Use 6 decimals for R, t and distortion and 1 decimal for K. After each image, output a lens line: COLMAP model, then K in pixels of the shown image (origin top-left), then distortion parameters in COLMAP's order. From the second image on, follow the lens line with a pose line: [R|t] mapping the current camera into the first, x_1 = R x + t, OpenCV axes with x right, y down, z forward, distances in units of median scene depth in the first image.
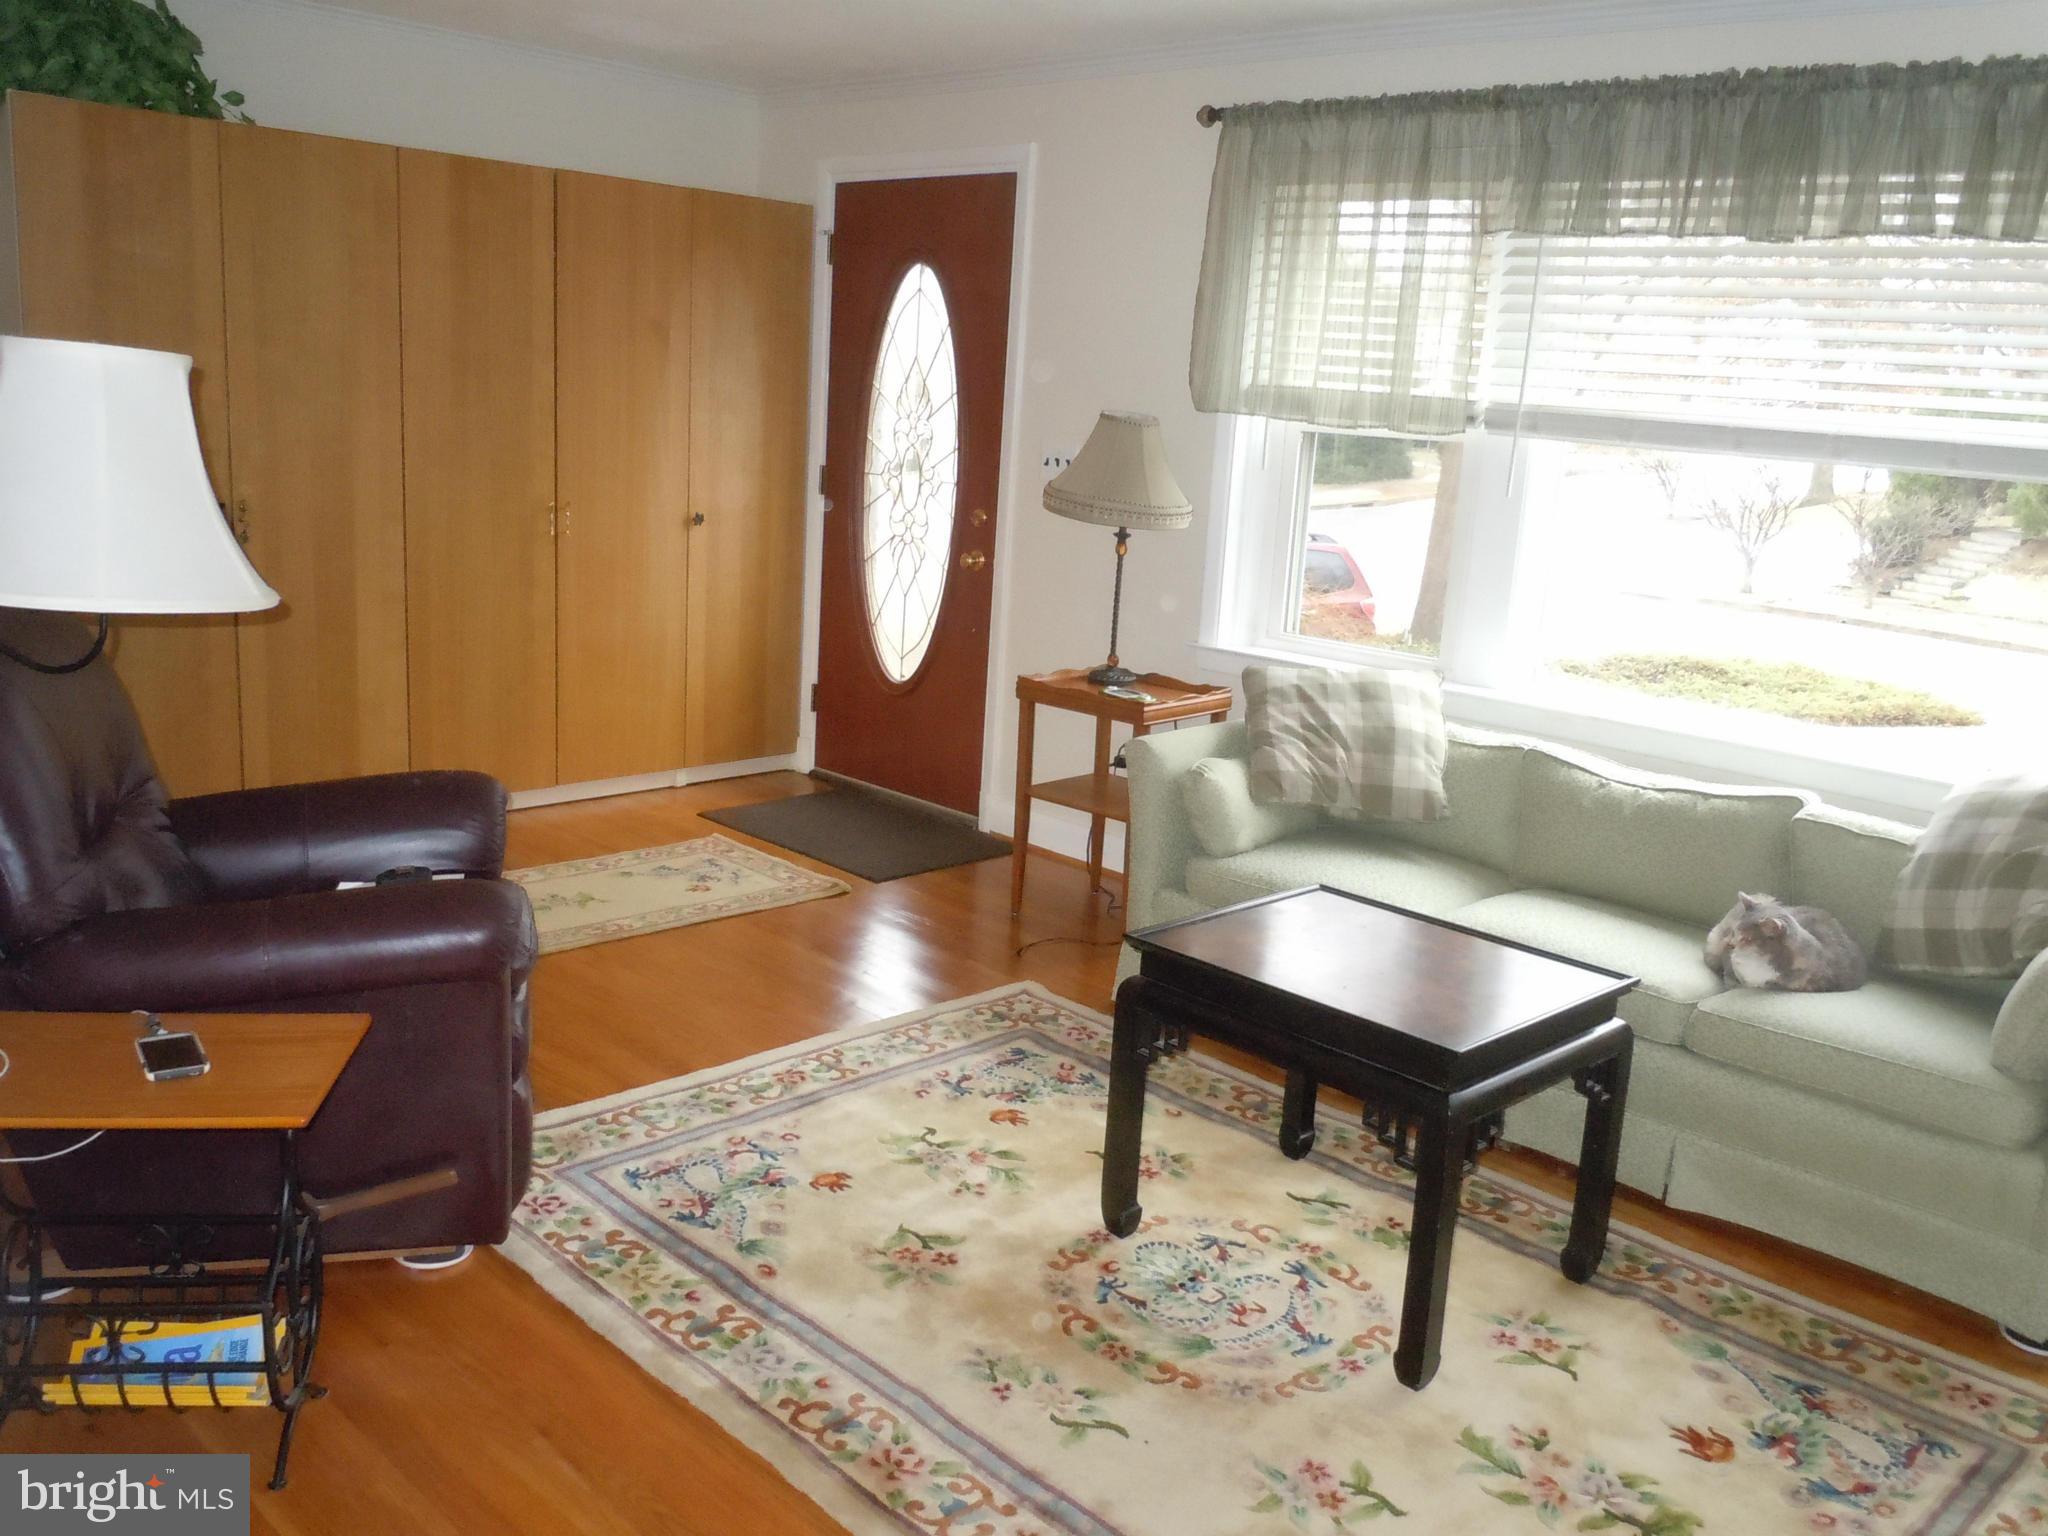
lens RADIAL K [[1695.7, 0, 1036.2], [0, 1695.7, 765.4], [0, 0, 1]] dist [0.008657, -0.054847]
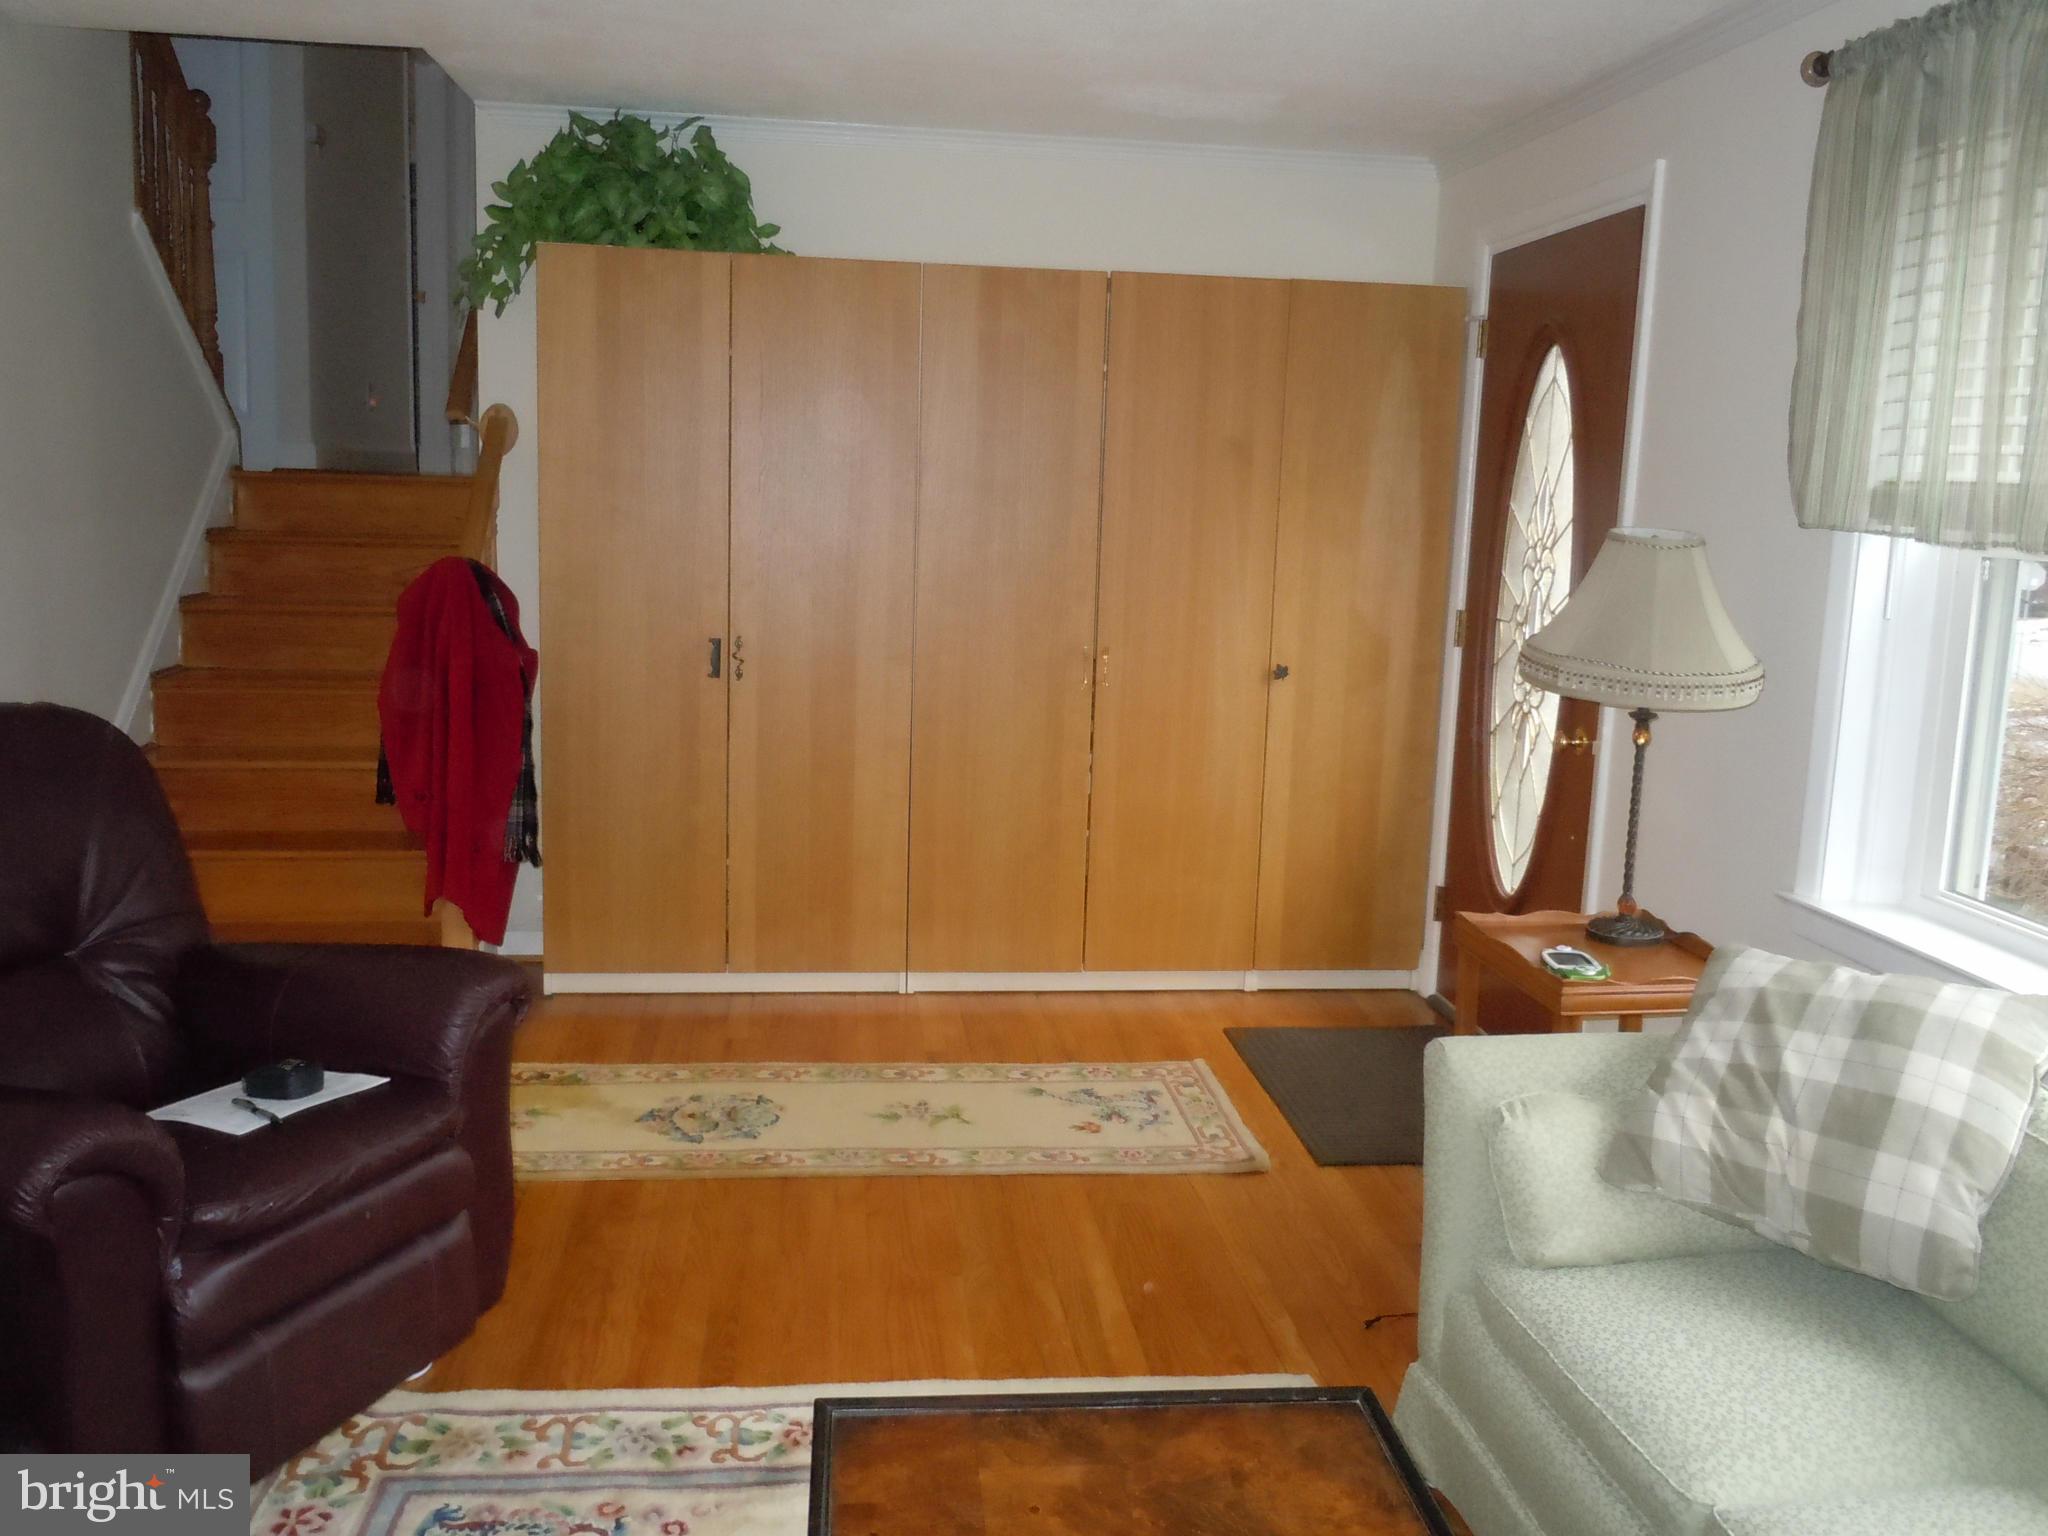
lens RADIAL K [[1695.7, 0, 1036.2], [0, 1695.7, 765.4], [0, 0, 1]] dist [0.008657, -0.054847]
pose [[0.782080, 0.066796, -0.619587, 0.272782], [-0.121513, 0.991501, -0.046490, -0.058070], [0.611216, 0.111647, 0.783550, 0.349045]]
